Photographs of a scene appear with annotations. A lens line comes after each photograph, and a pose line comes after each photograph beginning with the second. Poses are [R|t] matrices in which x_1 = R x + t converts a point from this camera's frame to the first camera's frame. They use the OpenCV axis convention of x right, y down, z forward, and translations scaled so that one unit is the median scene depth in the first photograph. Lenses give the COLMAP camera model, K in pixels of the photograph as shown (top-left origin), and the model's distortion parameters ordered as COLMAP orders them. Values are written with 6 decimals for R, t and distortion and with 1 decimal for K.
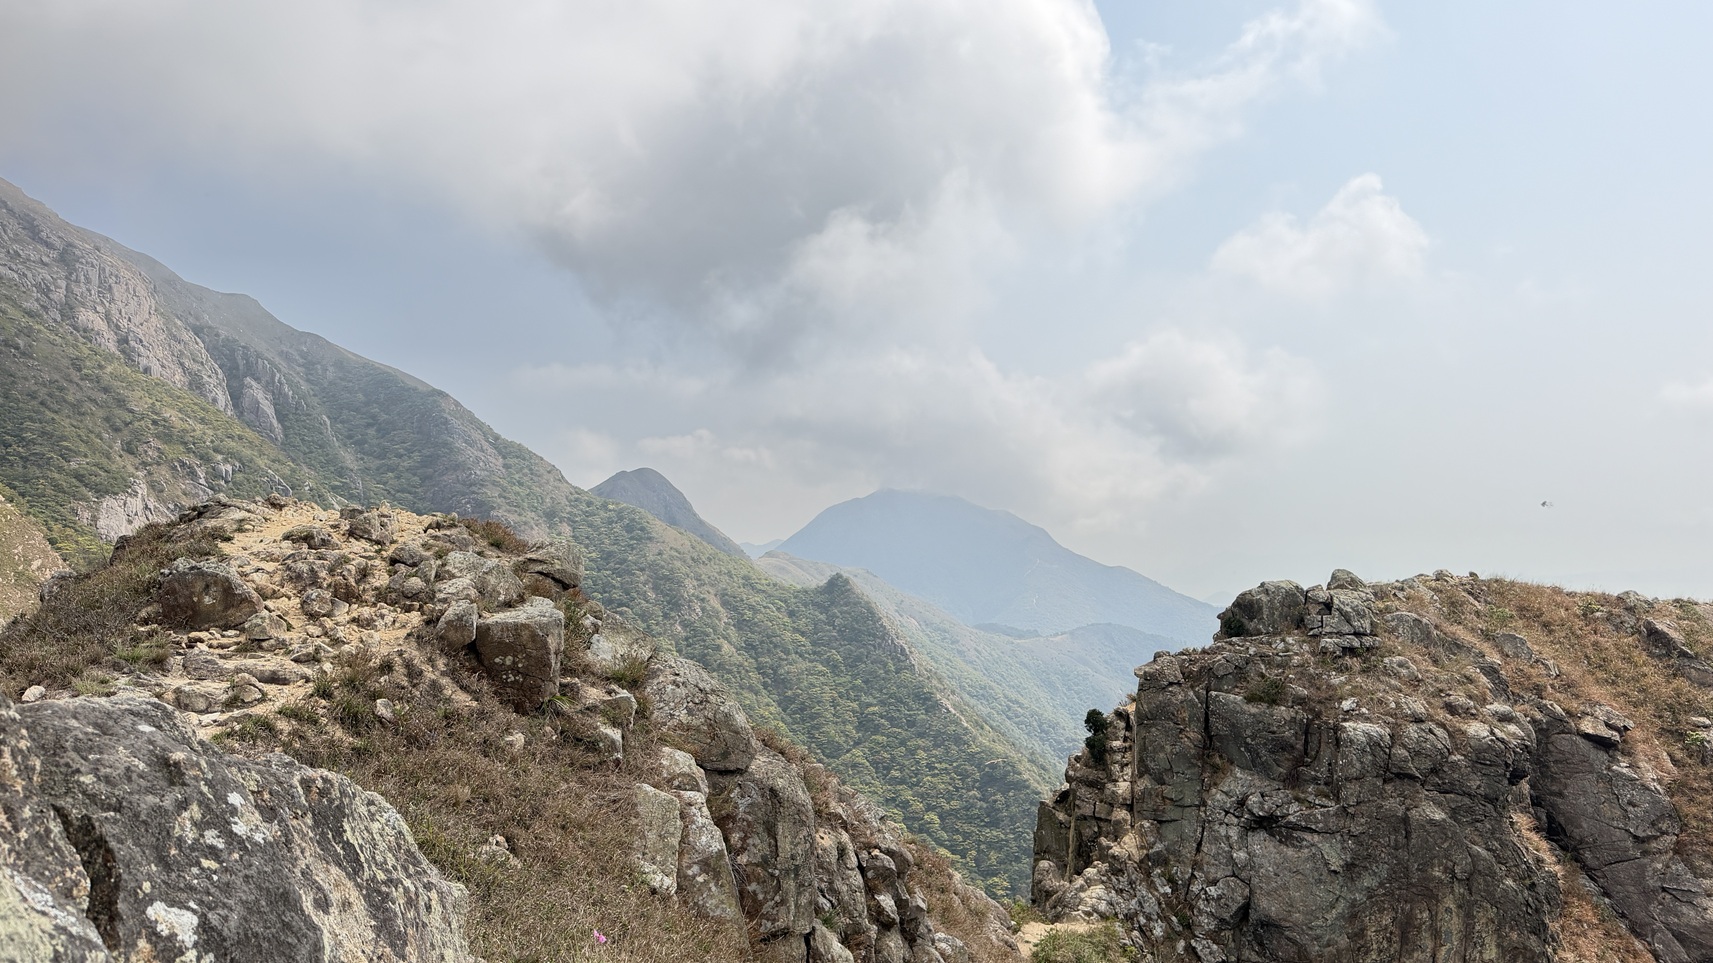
lens RADIAL K [[1191.5, 0, 856.3], [0, 1191.5, 485.8], [0, 0, 1]] dist [0.073866, -0.093041]
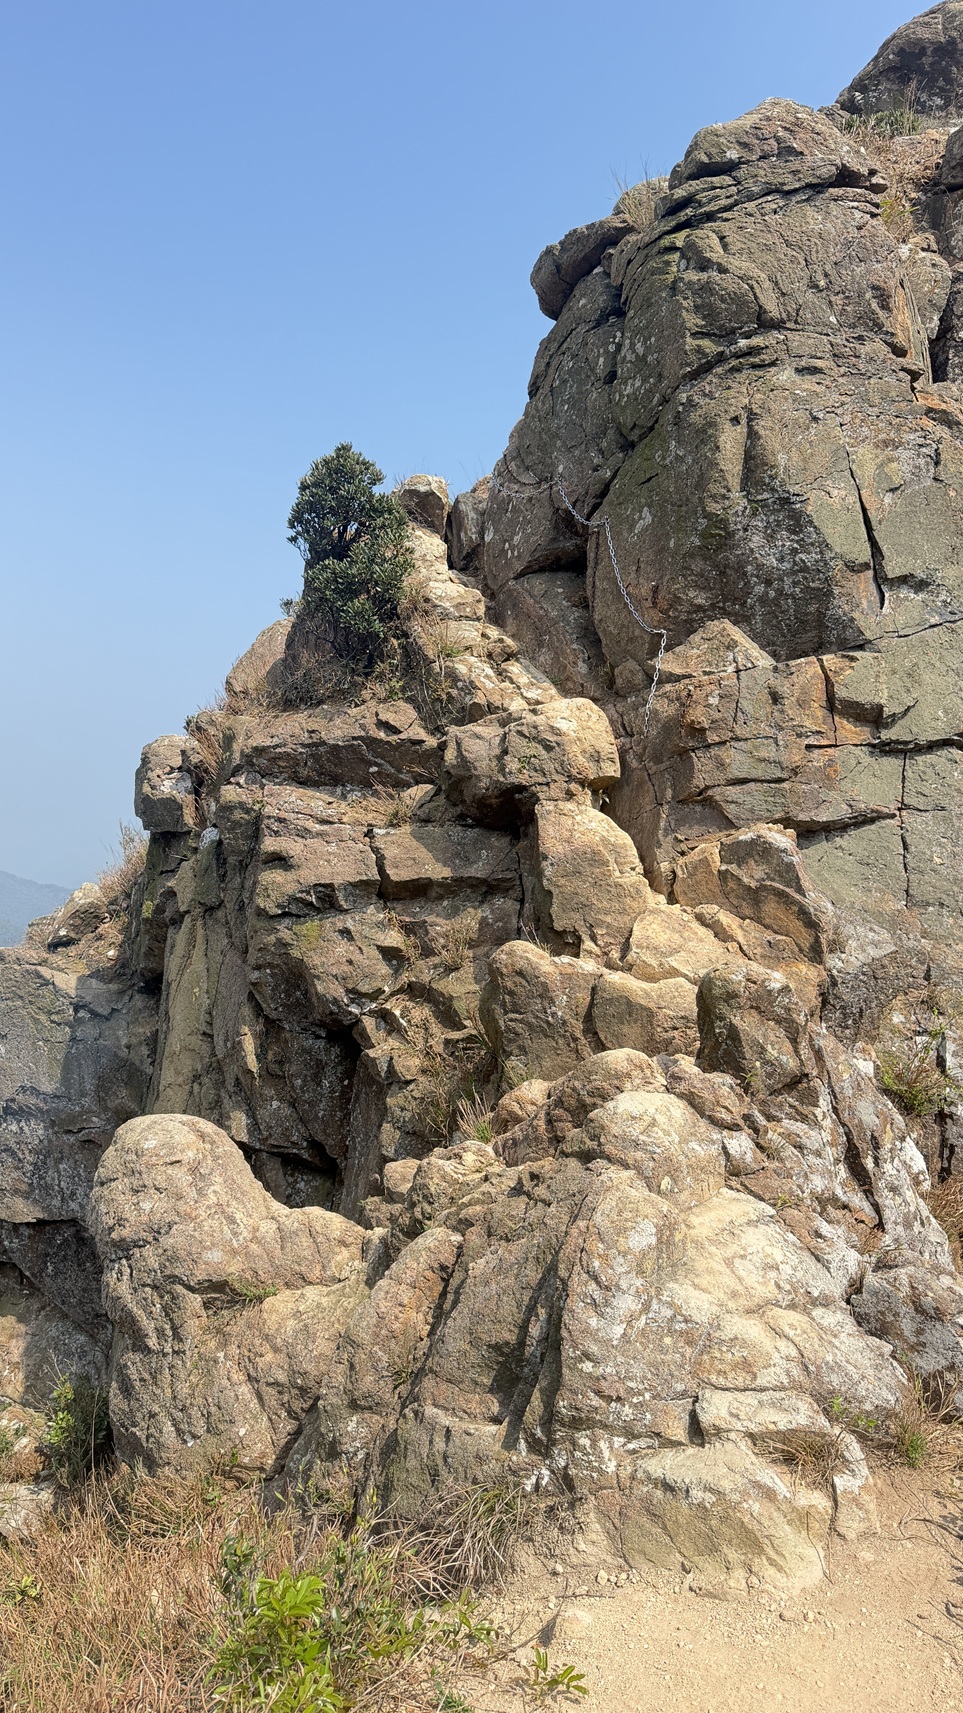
lens RADIAL K [[1191.5, 0, 476.8], [0, 1191.5, 860.6], [0, 0, 1]] dist [0.073866, -0.093041]
pose [[0.821245, -0.042730, 0.568973, 0.096983], [-0.022962, 0.993909, 0.107784, 0.270215], [-0.570113, -0.101582, 0.815262, 0.890179]]
